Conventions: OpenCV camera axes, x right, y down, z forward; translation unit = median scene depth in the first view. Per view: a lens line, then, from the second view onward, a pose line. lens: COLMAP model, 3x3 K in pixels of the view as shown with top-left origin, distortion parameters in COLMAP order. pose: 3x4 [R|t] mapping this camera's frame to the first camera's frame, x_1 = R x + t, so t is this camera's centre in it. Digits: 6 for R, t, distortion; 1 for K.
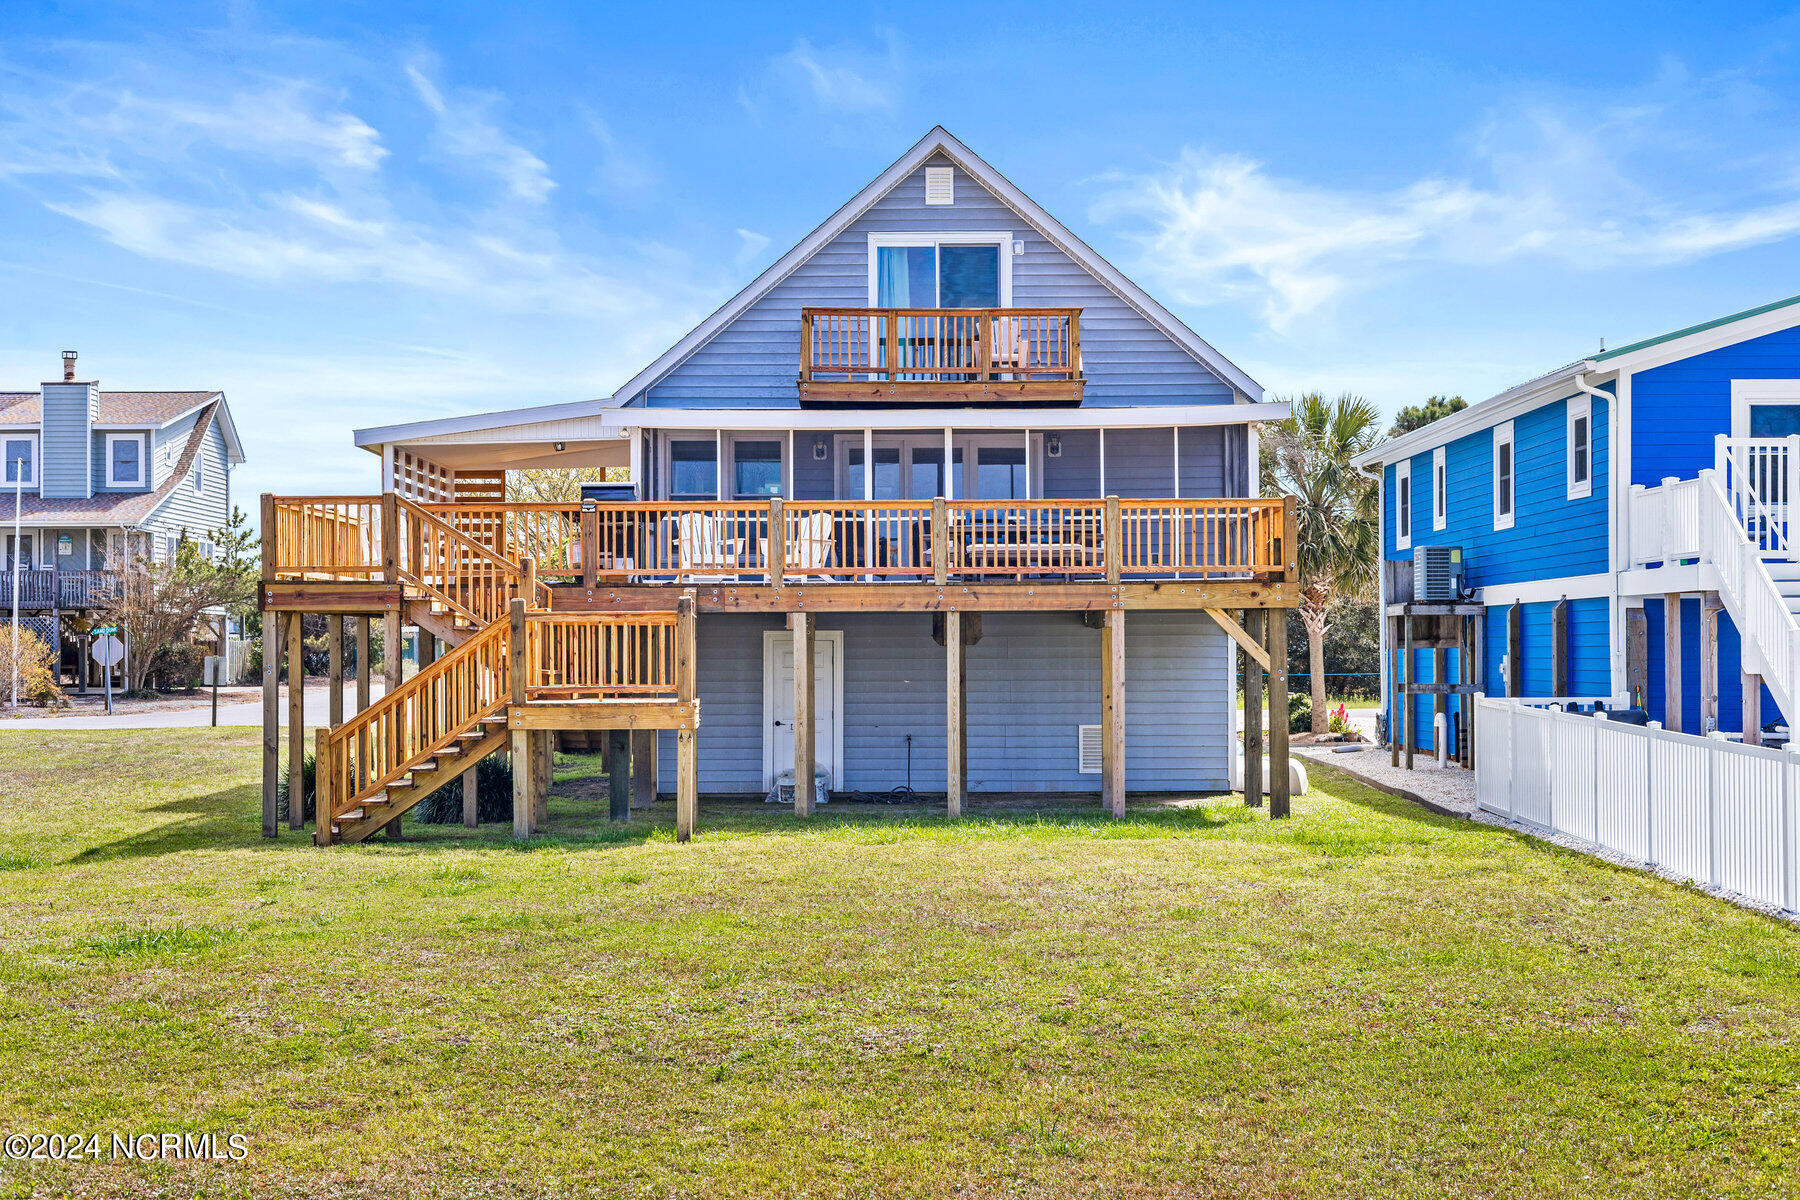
lens RADIAL K [[2554.6, 0, 906.3], [0, 2554.6, 696.8], [0, 0, 1]] dist [0.077079, -0.016724]
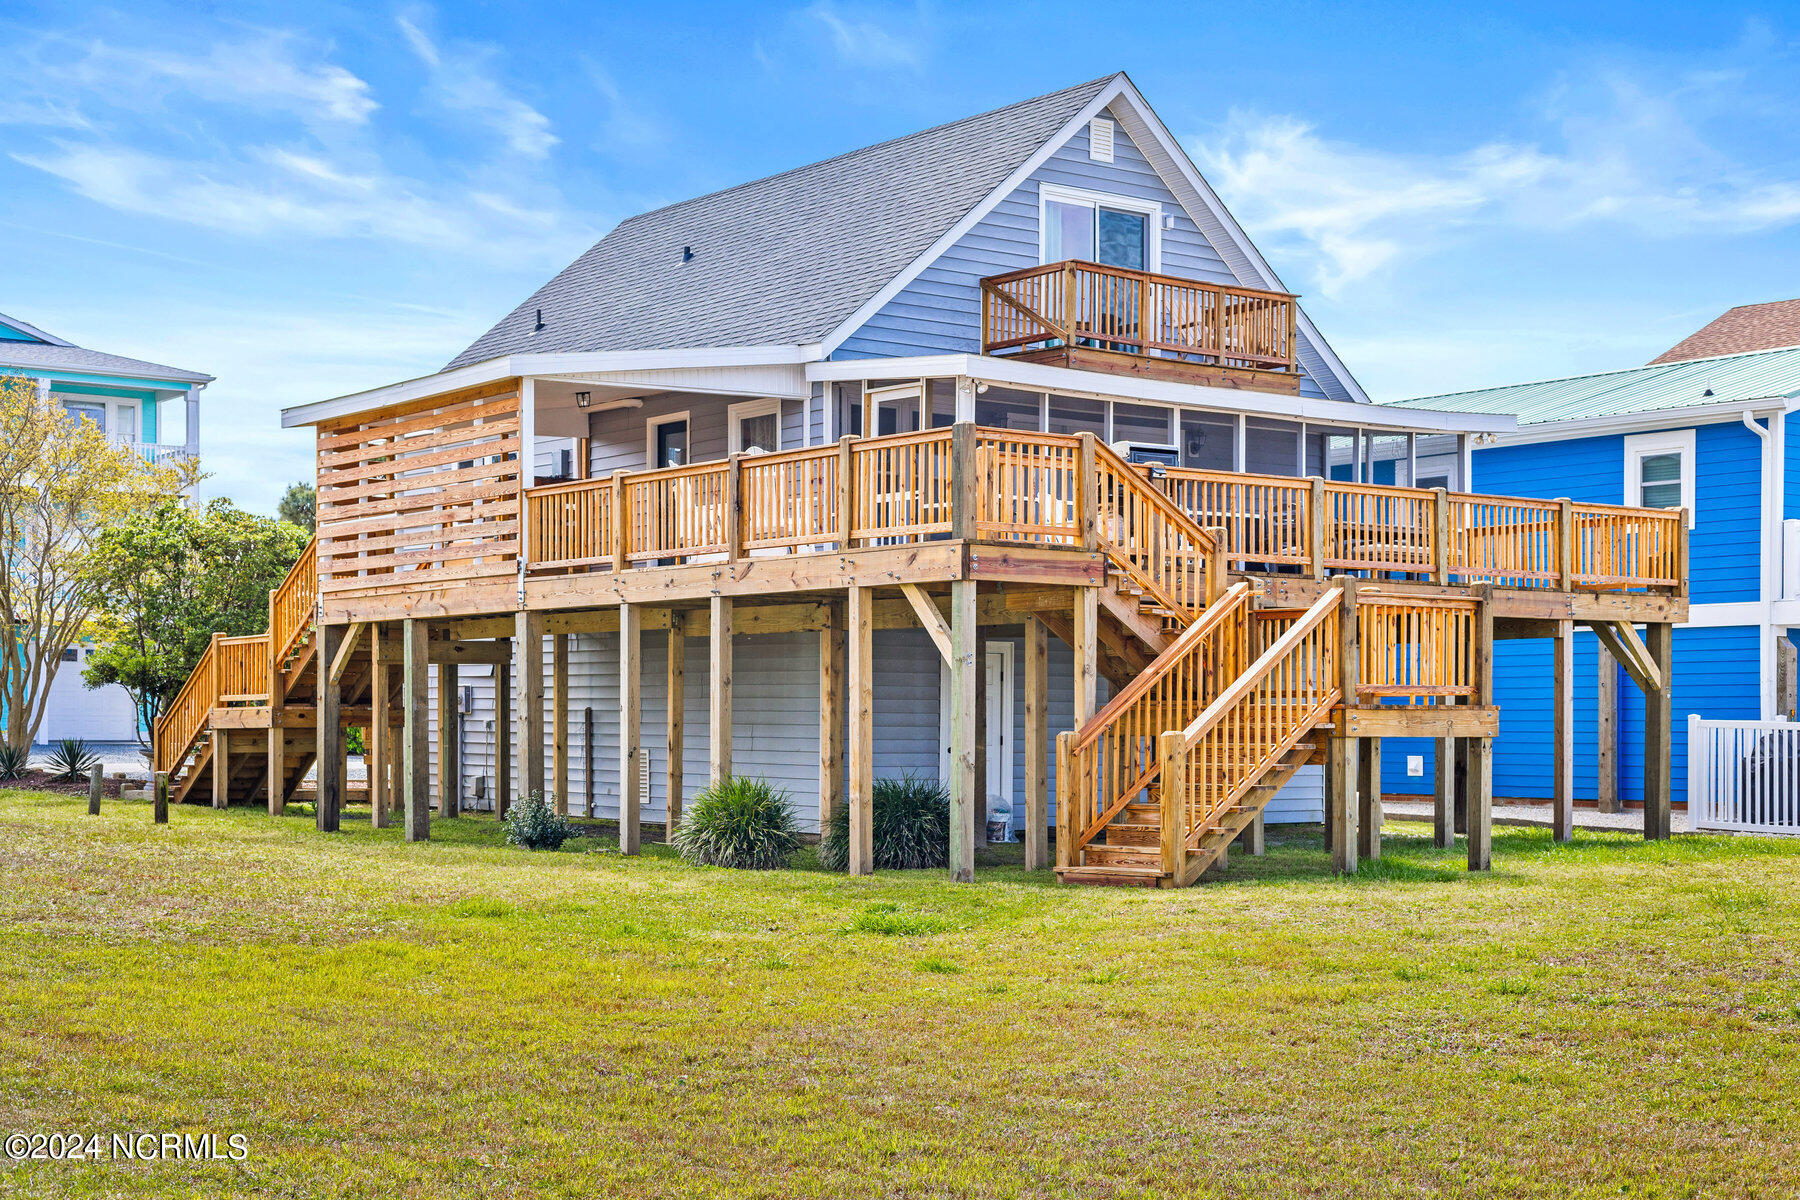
lens RADIAL K [[2554.6, 0, 906.3], [0, 2554.6, 696.8], [0, 0, 1]] dist [0.077079, -0.016724]
pose [[0.798627, 0.014391, 0.601654, -0.628593], [0.003989, 0.999566, -0.029204, 0.019227], [-0.601813, 0.025723, 0.798222, 0.377036]]
